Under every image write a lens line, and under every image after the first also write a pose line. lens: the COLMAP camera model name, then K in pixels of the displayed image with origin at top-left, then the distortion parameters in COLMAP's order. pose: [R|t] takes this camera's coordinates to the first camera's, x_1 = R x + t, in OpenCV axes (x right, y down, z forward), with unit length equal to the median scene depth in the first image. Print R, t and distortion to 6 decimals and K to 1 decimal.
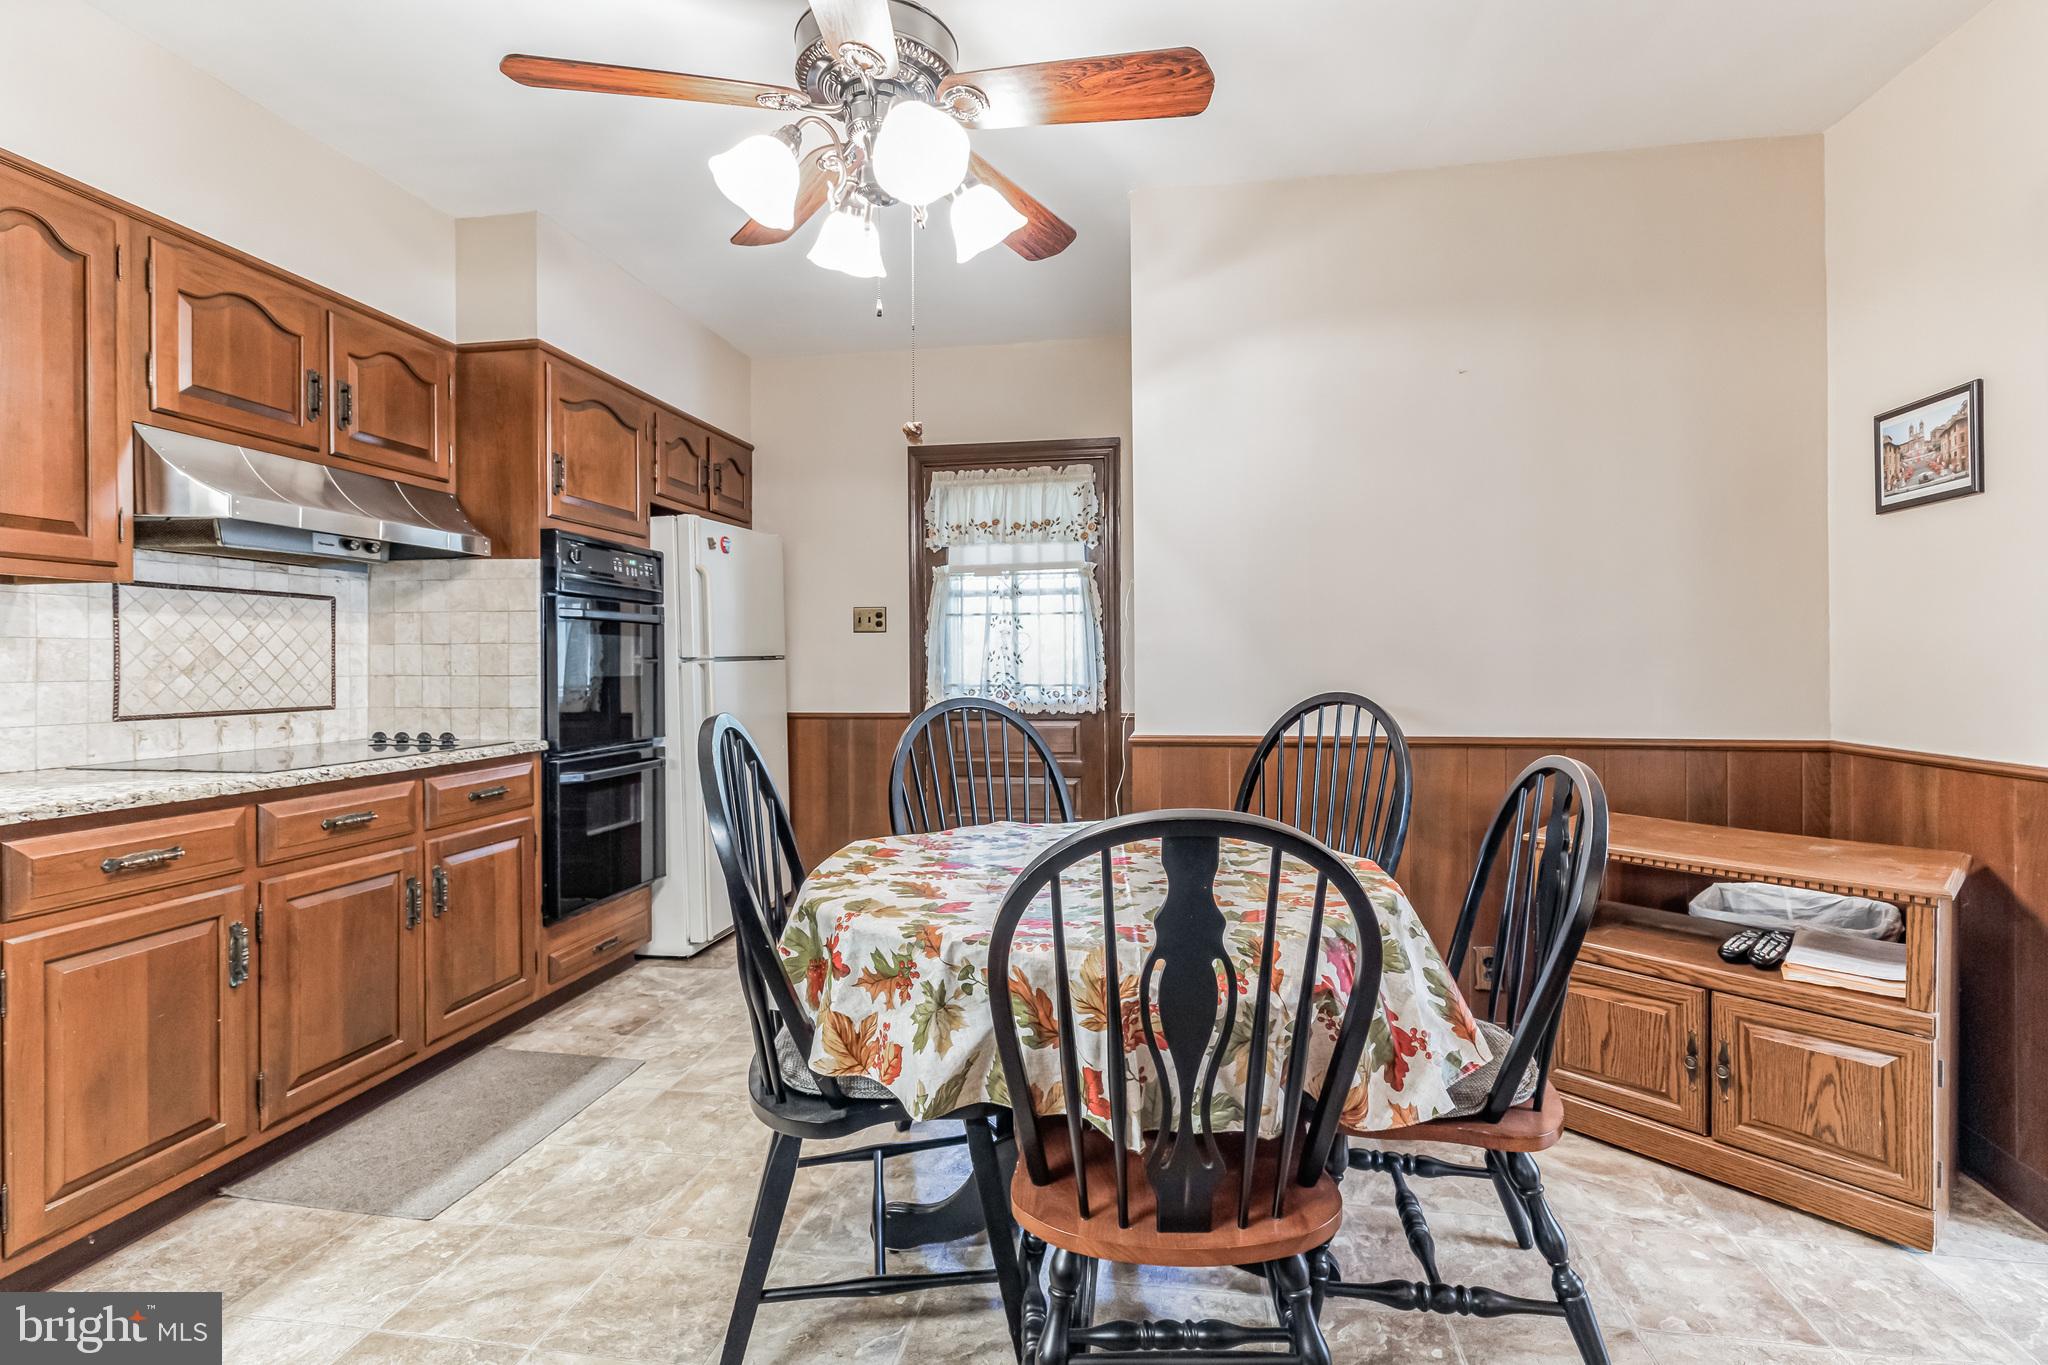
lens RADIAL K [[932.4, 0, 1031.2], [0, 932.4, 671.2], [0, 0, 1]] dist [0.005941, 0.000515]
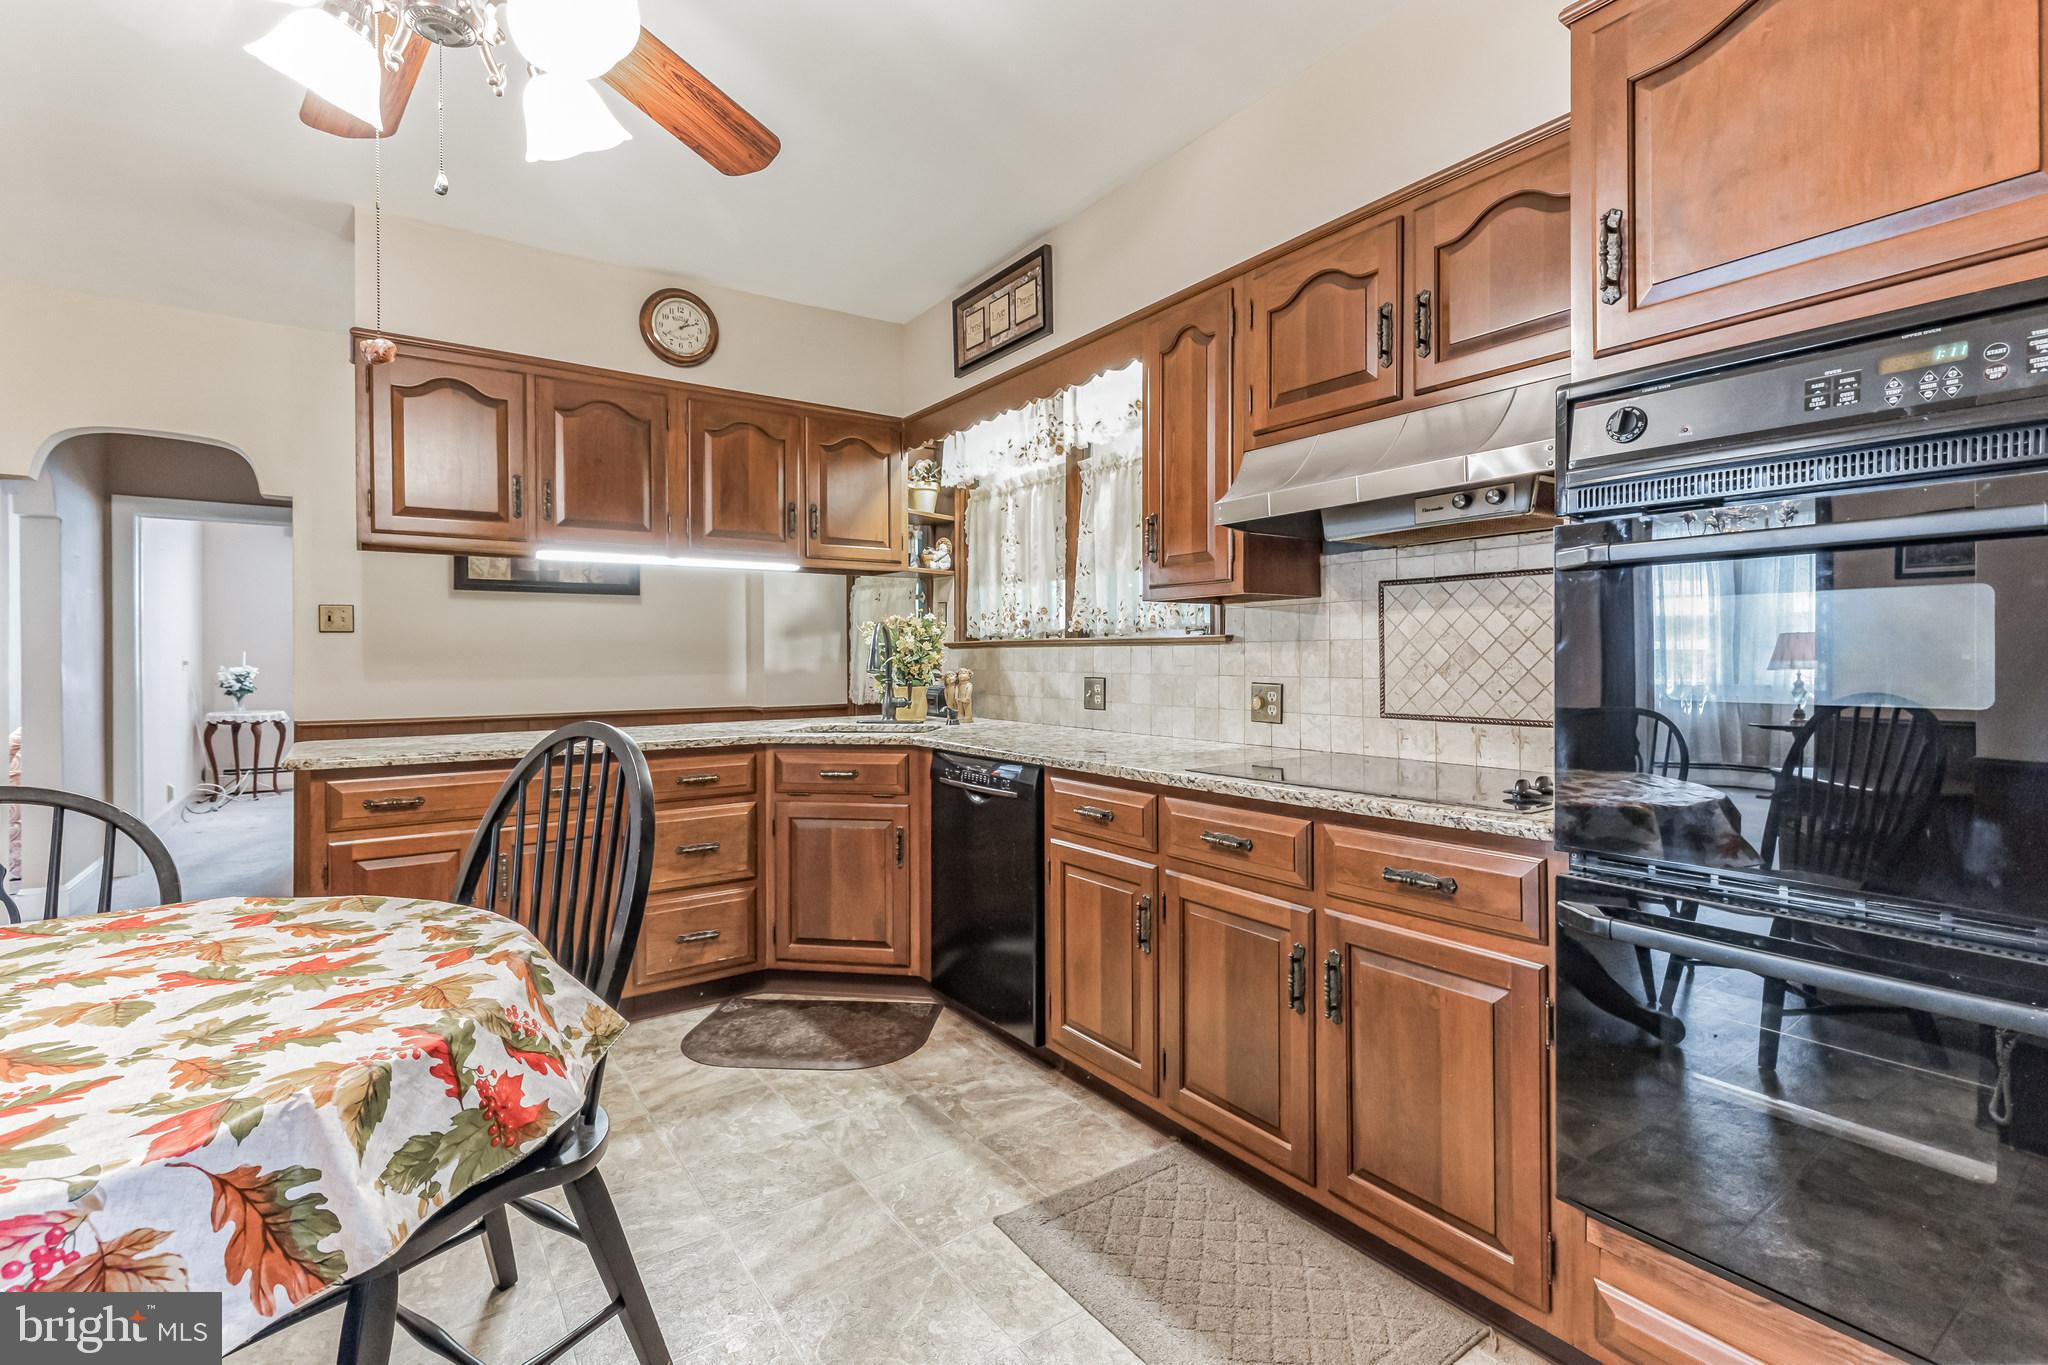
lens RADIAL K [[932.4, 0, 1041.4], [0, 932.4, 660.4], [0, 0, 1]] dist [0.005941, 0.000515]
pose [[-0.699549, 0.006880, -0.714552, 0.025451], [-0.001177, 0.999941, 0.010780, -0.019080], [0.714584, 0.008382, -0.699500, 1.345688]]
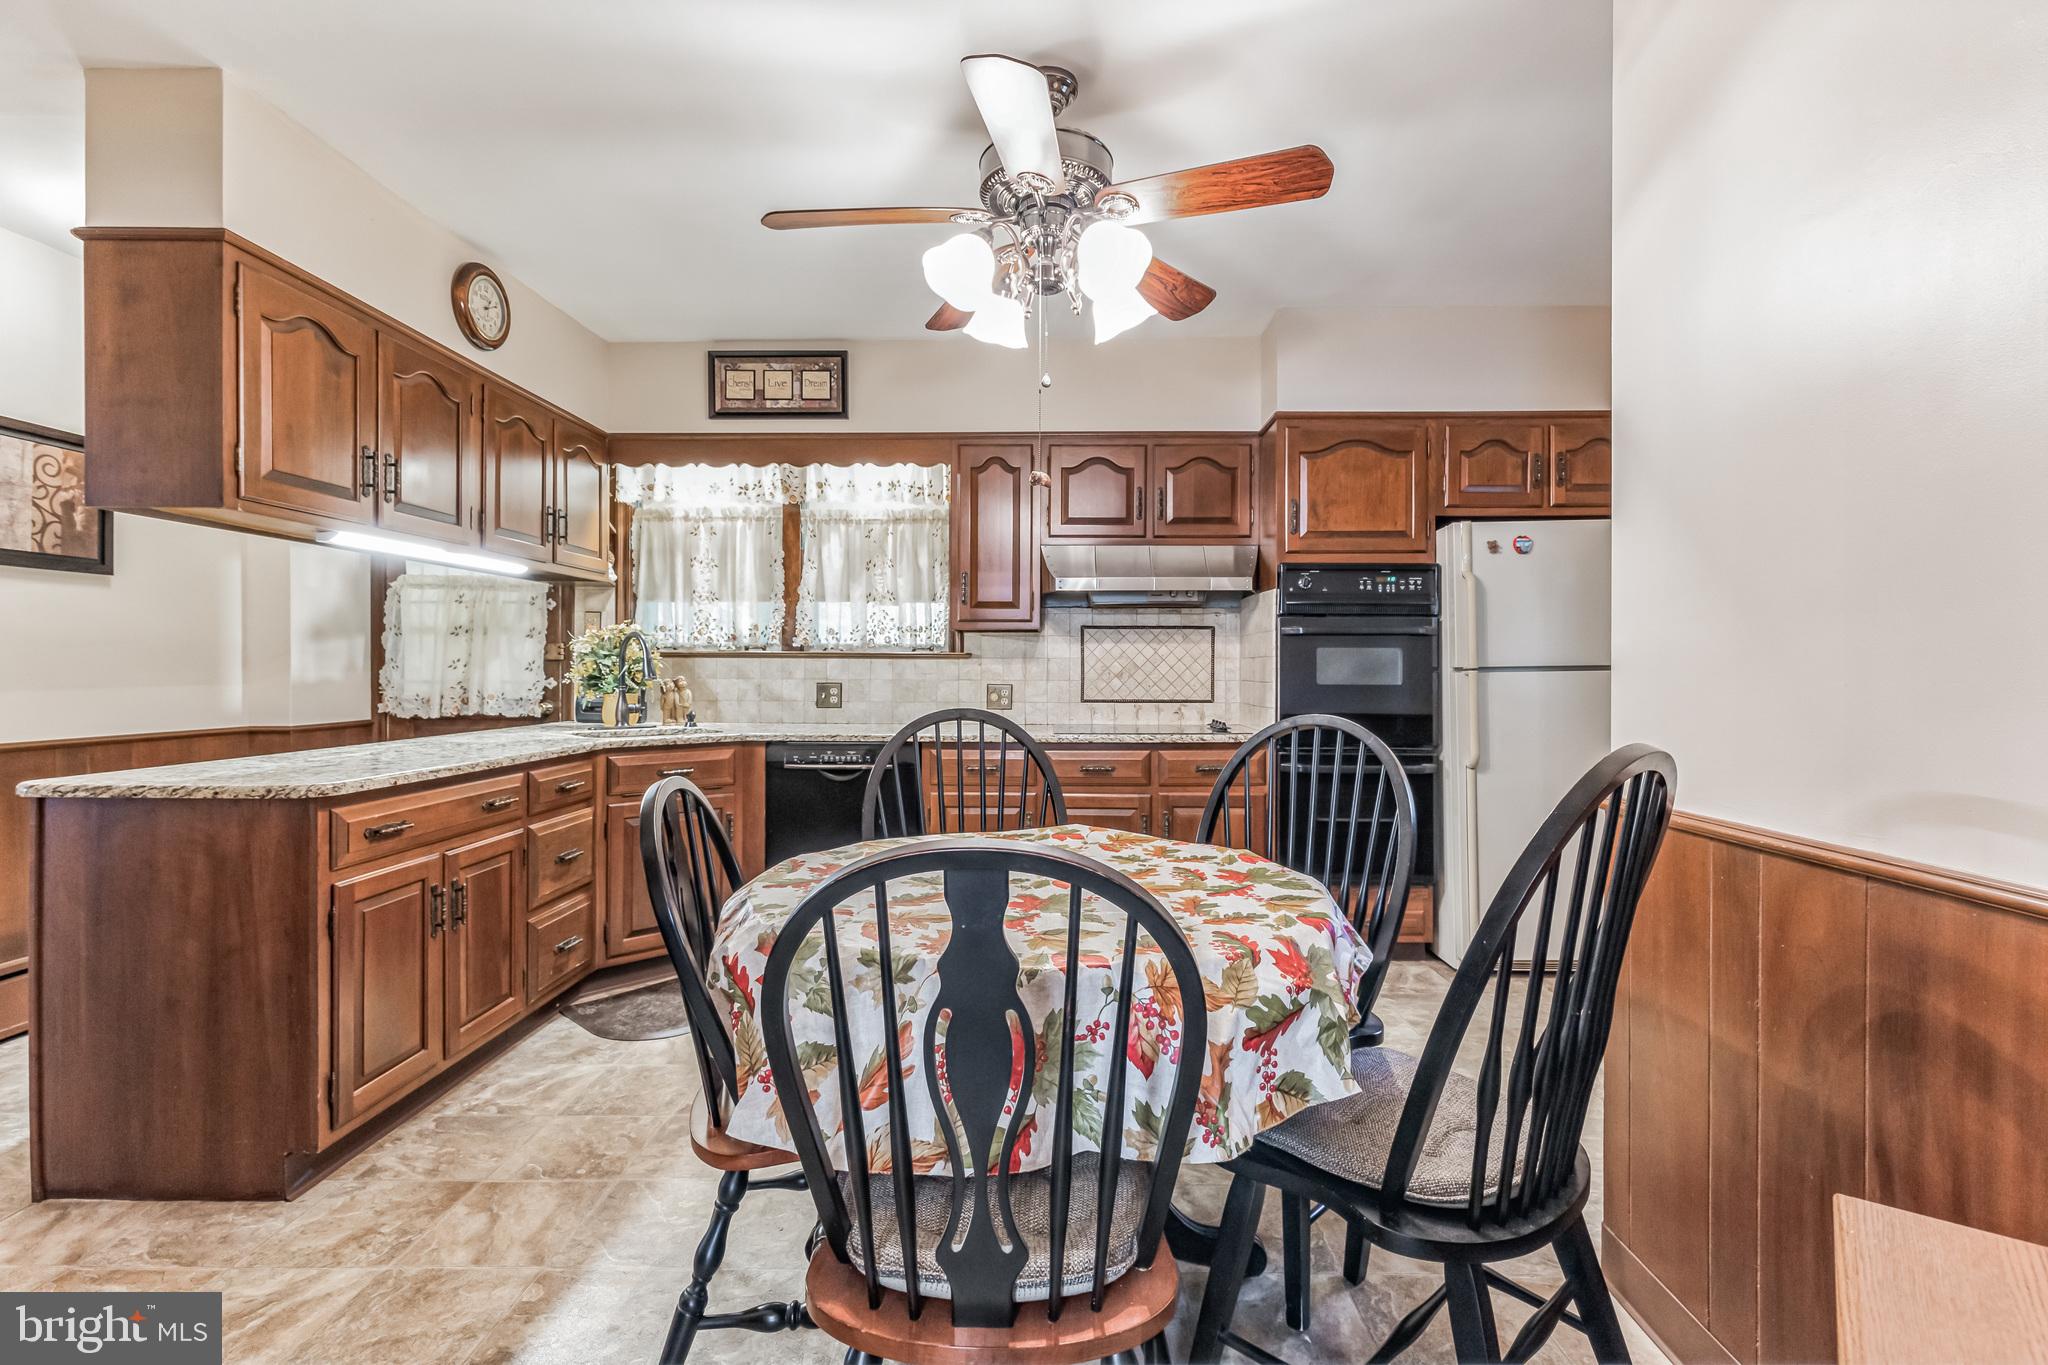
lens RADIAL K [[932.4, 0, 1031.8], [0, 932.4, 676.6], [0, 0, 1]] dist [0.005941, 0.000515]
pose [[0.153091, 0.009617, -0.988165, 0.766526], [-0.012033, 0.999897, 0.007867, -0.009941], [0.988139, 0.010686, 0.153191, 0.573339]]
